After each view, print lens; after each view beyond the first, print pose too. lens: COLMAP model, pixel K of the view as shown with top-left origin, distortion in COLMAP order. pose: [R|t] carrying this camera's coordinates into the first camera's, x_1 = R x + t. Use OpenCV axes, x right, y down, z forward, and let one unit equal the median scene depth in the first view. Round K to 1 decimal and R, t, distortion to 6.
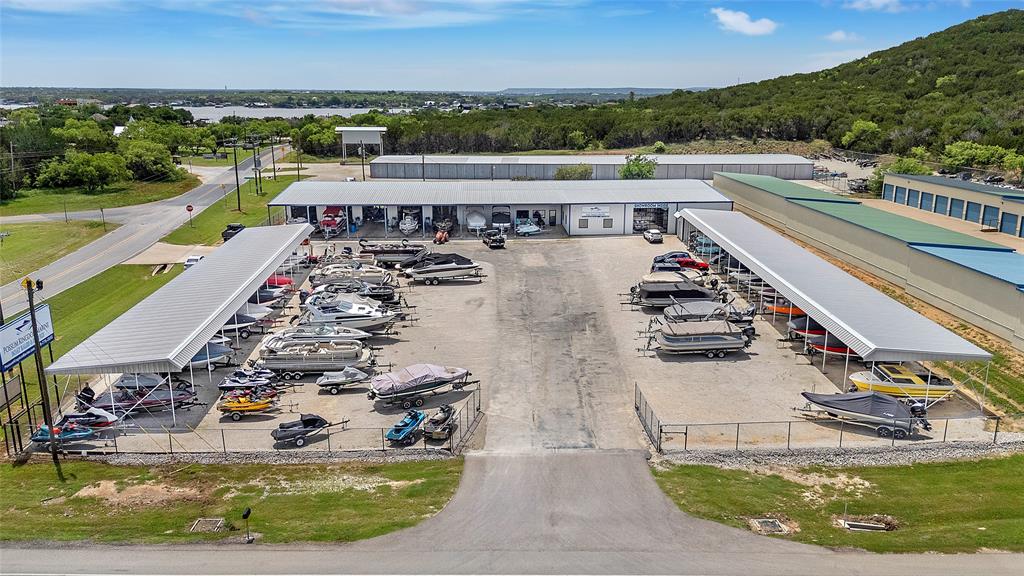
lens RADIAL K [[759.0, 0, 514.8], [0, 759.0, 289.9], [0, 0, 1]] dist [0.072107, -0.079602]
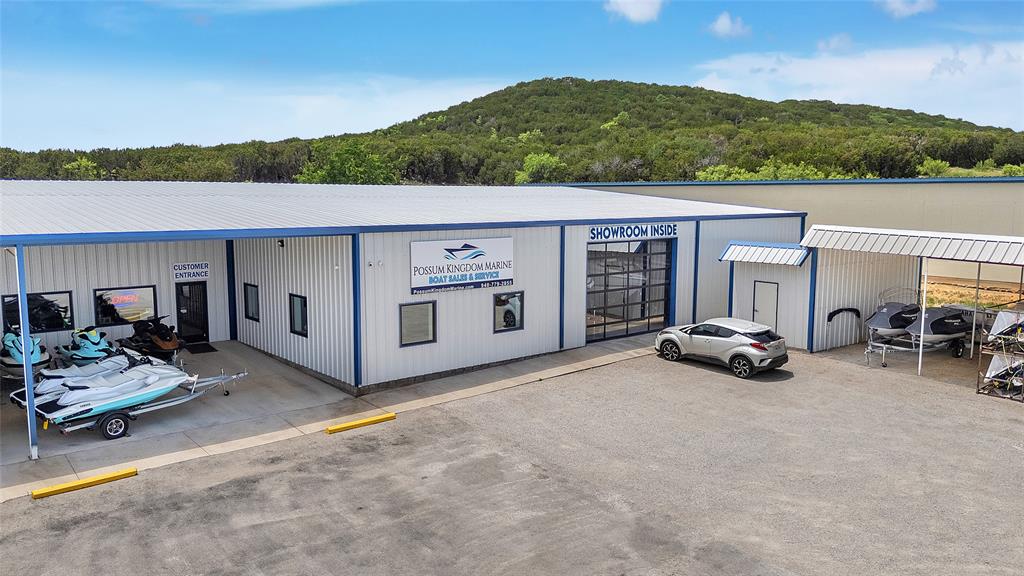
lens RADIAL K [[759.0, 0, 514.8], [0, 759.0, 289.9], [0, 0, 1]] dist [0.072107, -0.079602]
pose [[0.796924, -0.073974, 0.599534, -0.018462], [0.148558, 0.985993, -0.075811, -0.116476], [-0.585528, 0.149482, 0.796751, 1.238117]]
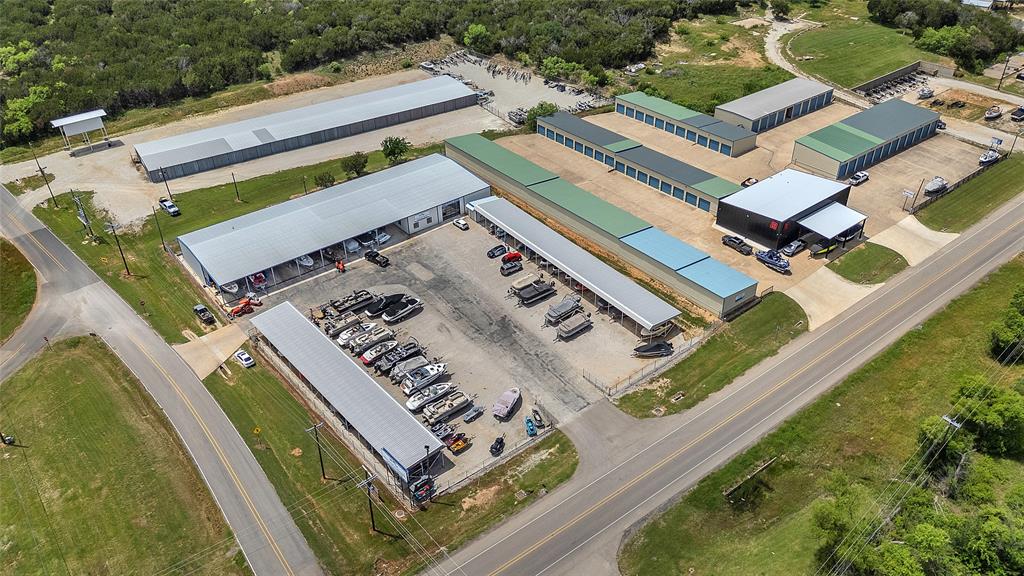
lens RADIAL K [[751.2, 0, 516.2], [0, 751.2, 287.0], [0, 0, 1]] dist [0.076754, -0.076833]
pose [[0.804774, -0.344663, 0.483266, -0.815397], [0.163600, 0.911413, 0.377573, -0.794201], [-0.570591, -0.224799, 0.789868, -0.566559]]
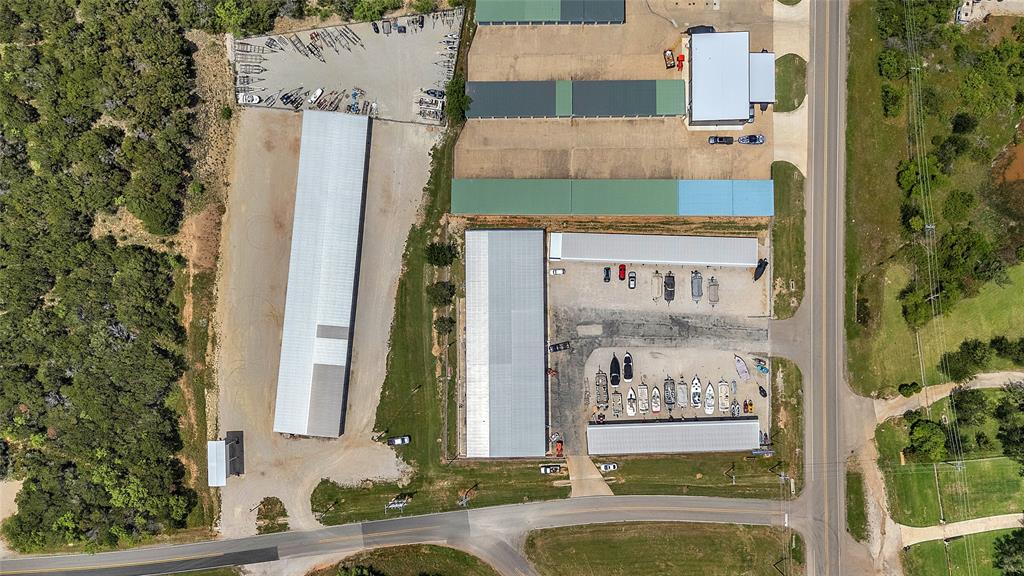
lens RADIAL K [[759.0, 0, 514.8], [0, 759.0, 289.9], [0, 0, 1]] dist [0.072107, -0.079602]
pose [[0.039957, -0.998643, 0.033399, 0.083926], [0.278175, 0.043222, 0.959557, -3.140508], [-0.959699, -0.029050, 0.279525, 0.766221]]
